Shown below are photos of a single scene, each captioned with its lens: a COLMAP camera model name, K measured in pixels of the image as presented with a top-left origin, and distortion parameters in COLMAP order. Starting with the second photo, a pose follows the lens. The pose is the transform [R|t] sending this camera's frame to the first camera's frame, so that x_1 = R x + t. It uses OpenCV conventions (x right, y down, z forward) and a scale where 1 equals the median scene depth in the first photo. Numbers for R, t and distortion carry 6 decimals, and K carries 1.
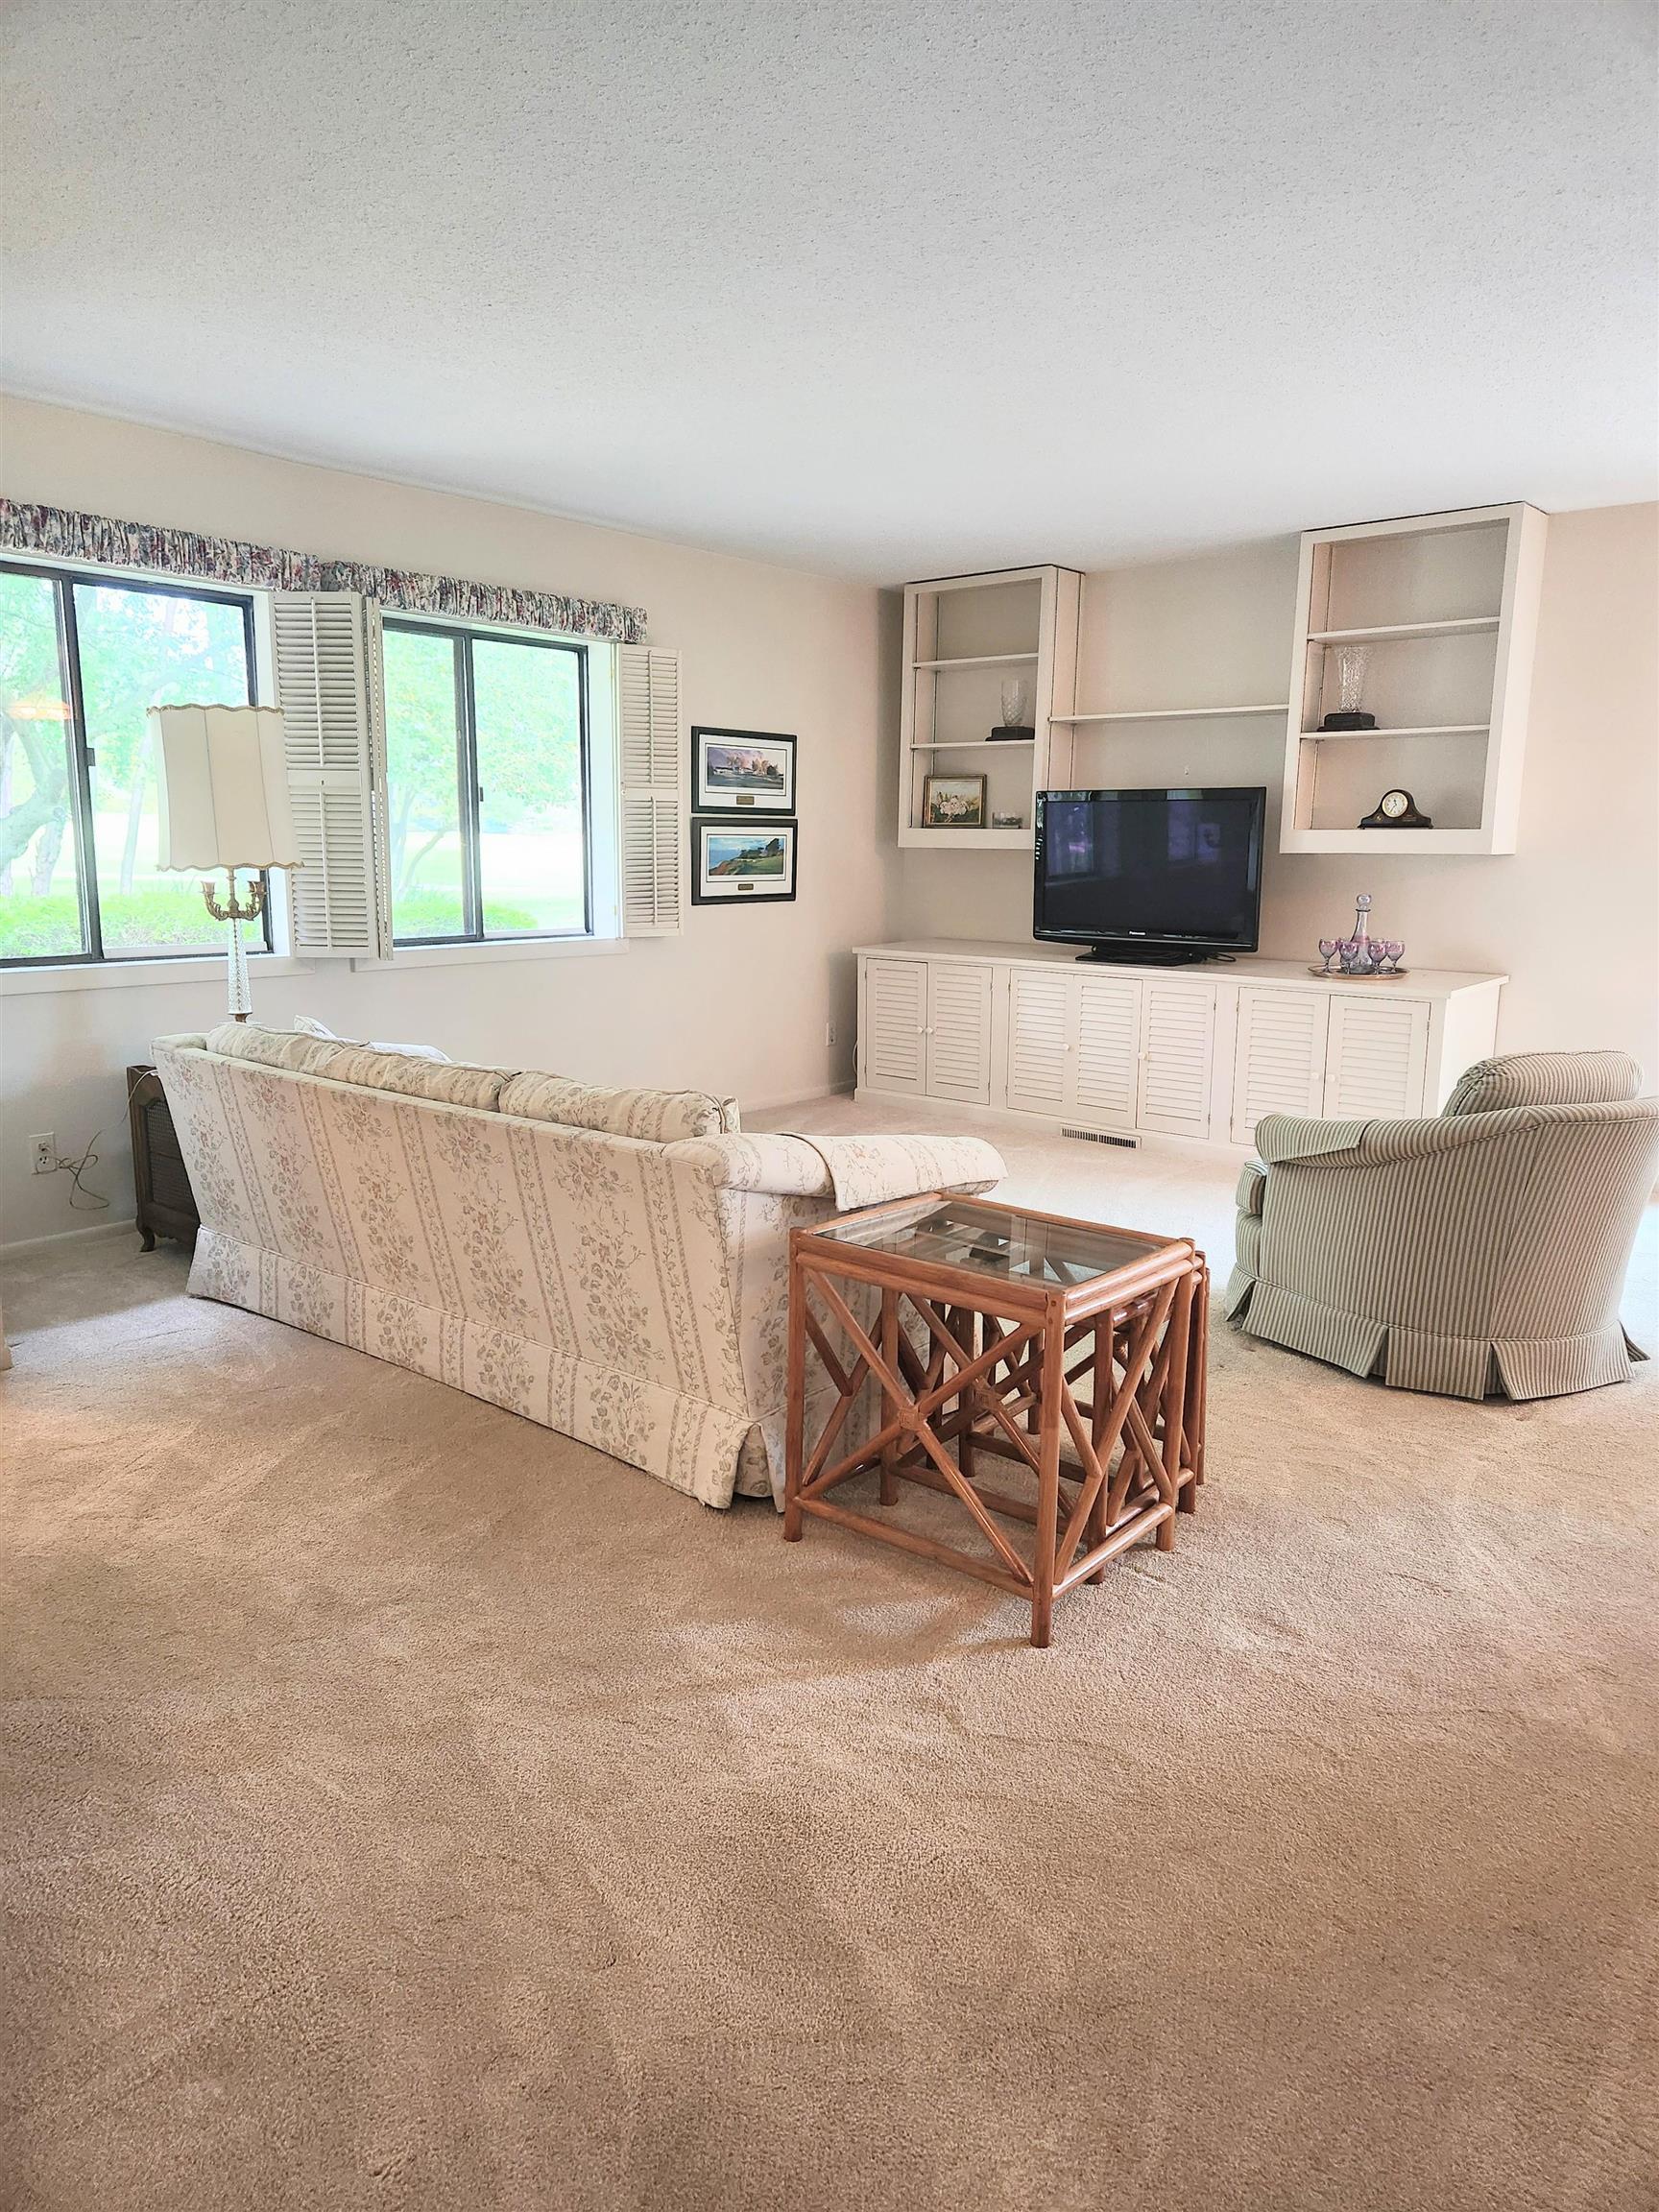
lens RADIAL K [[1486.8, 0, 831.9], [0, 1486.8, 1109.8], [0, 0, 1]] dist [0.029231, -0.002334]
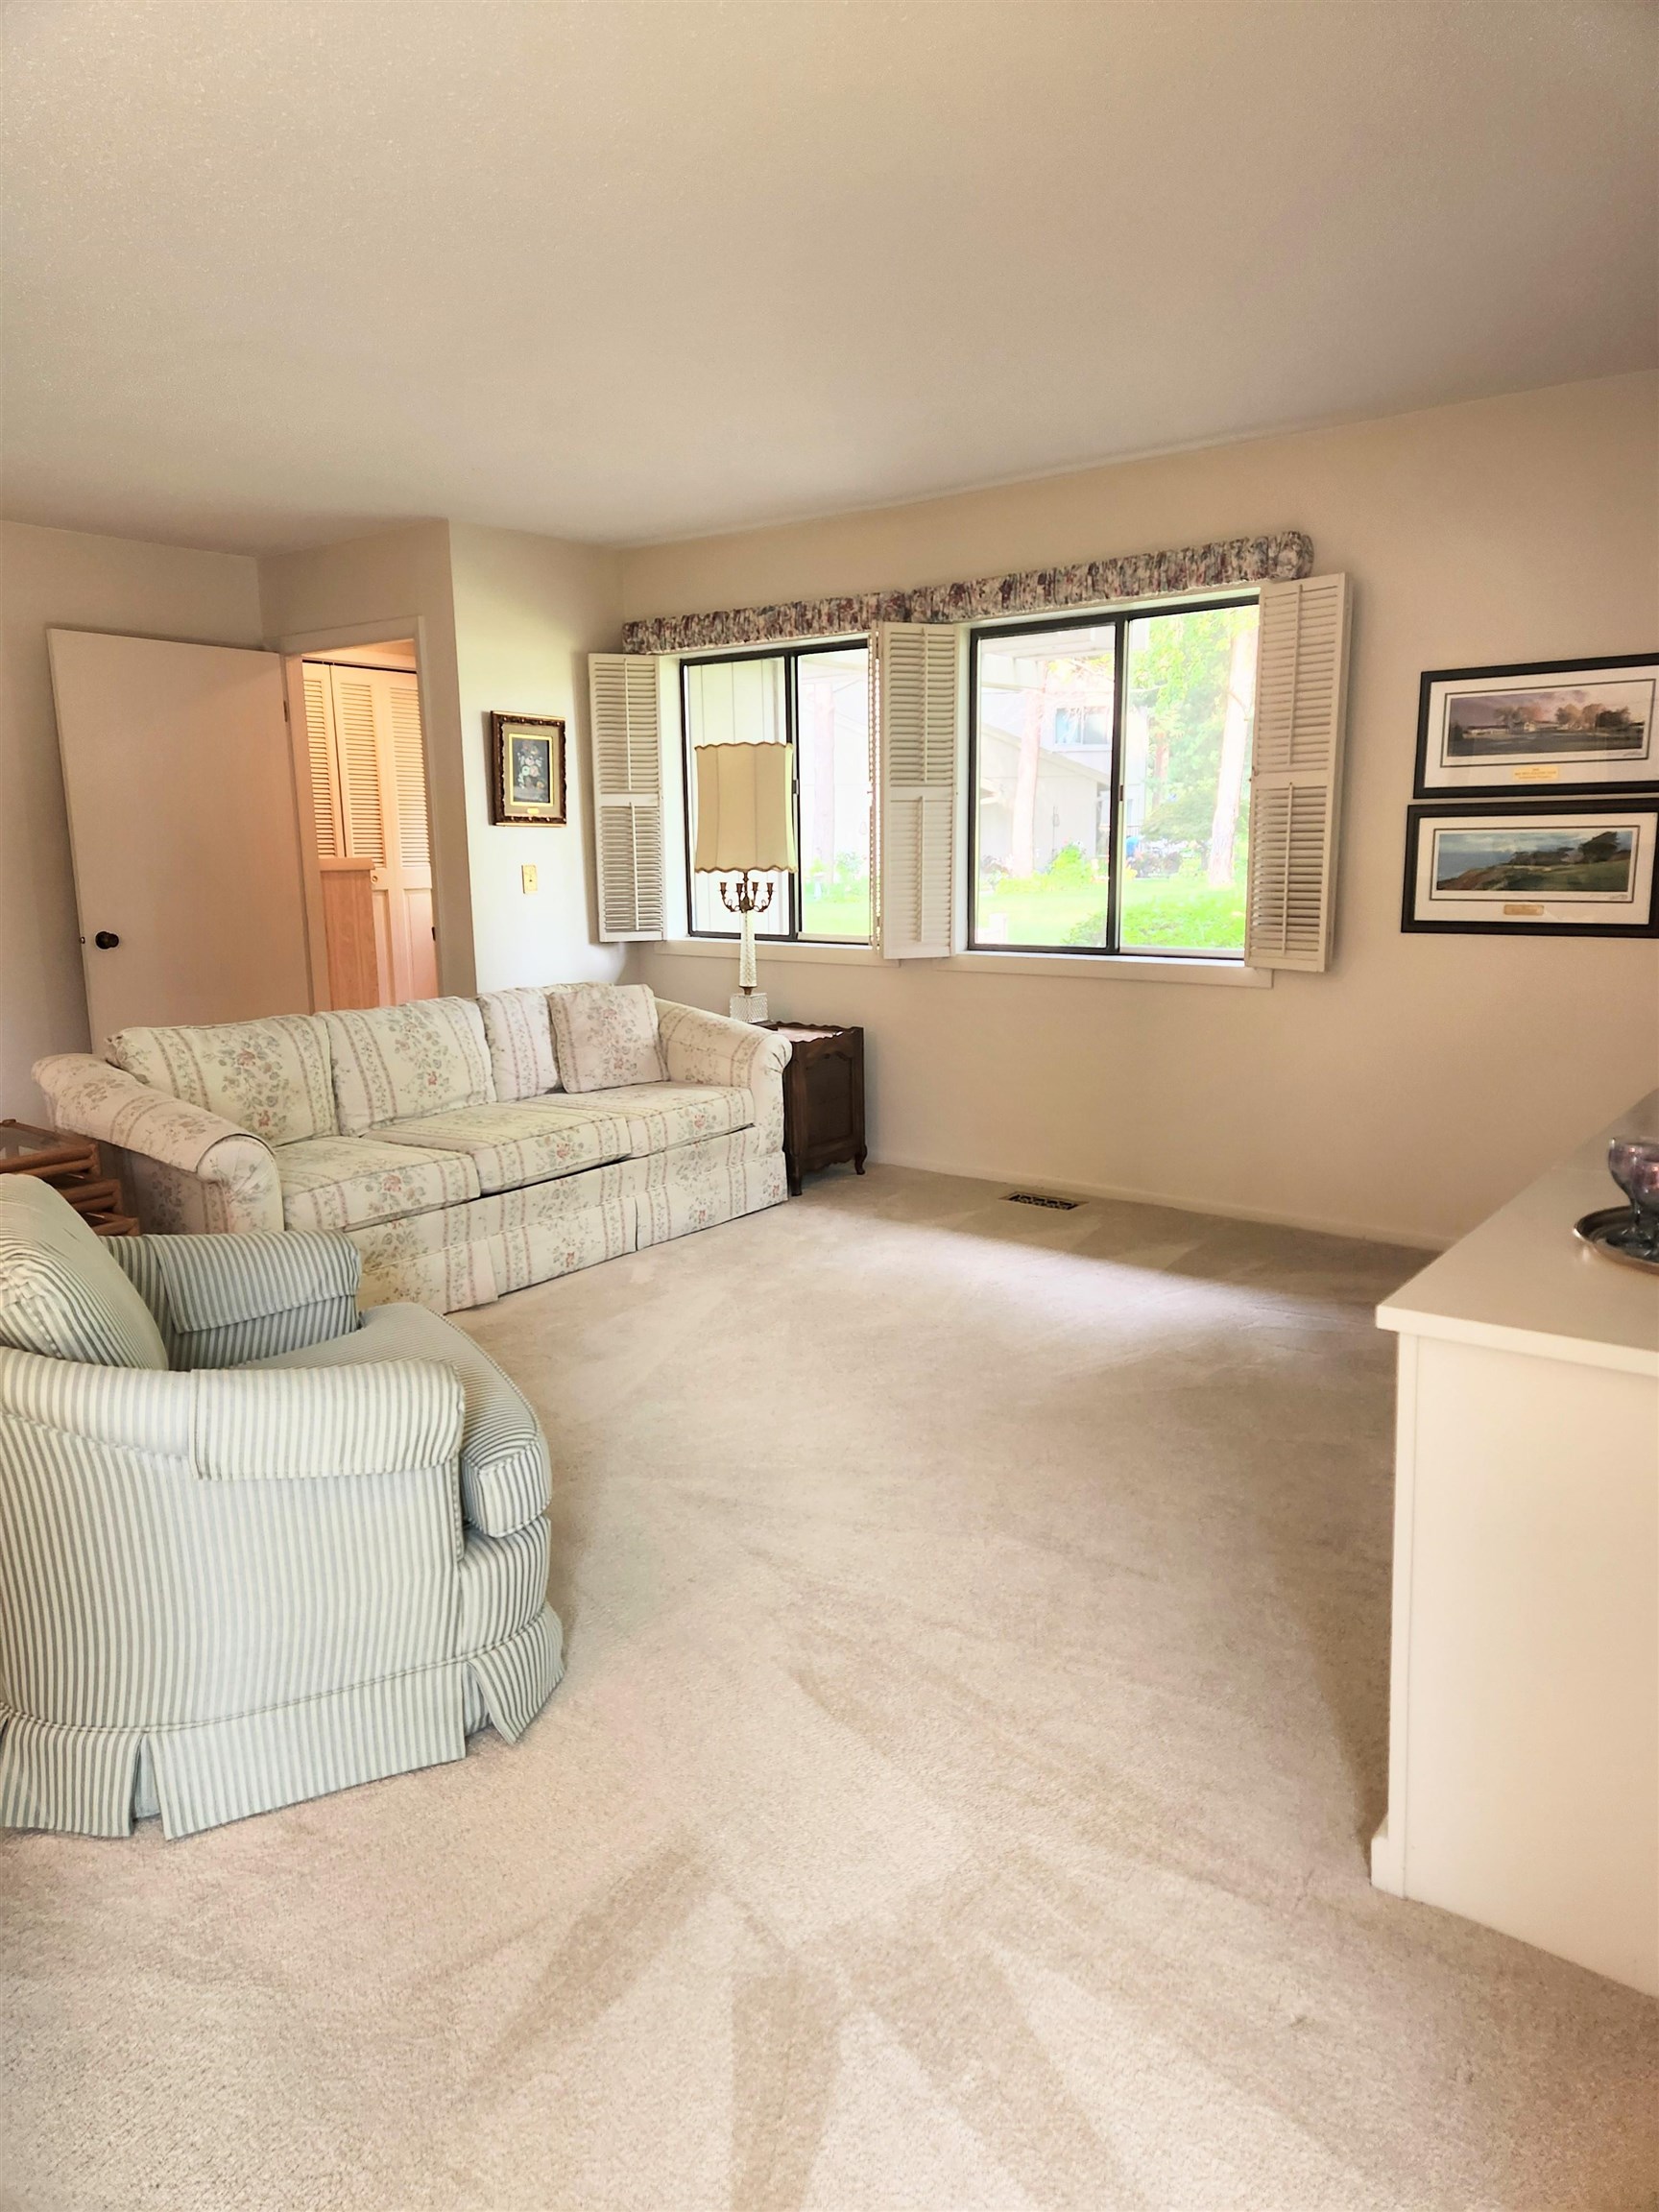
lens RADIAL K [[1486.8, 0, 833.1], [0, 1486.8, 1103.6], [0, 0, 1]] dist [0.029231, -0.002334]
pose [[0.029875, 0.160858, -0.986525, 0.605462], [-0.170564, 0.973311, 0.153538, -0.122999], [0.984894, 0.163679, 0.056514, 0.722126]]
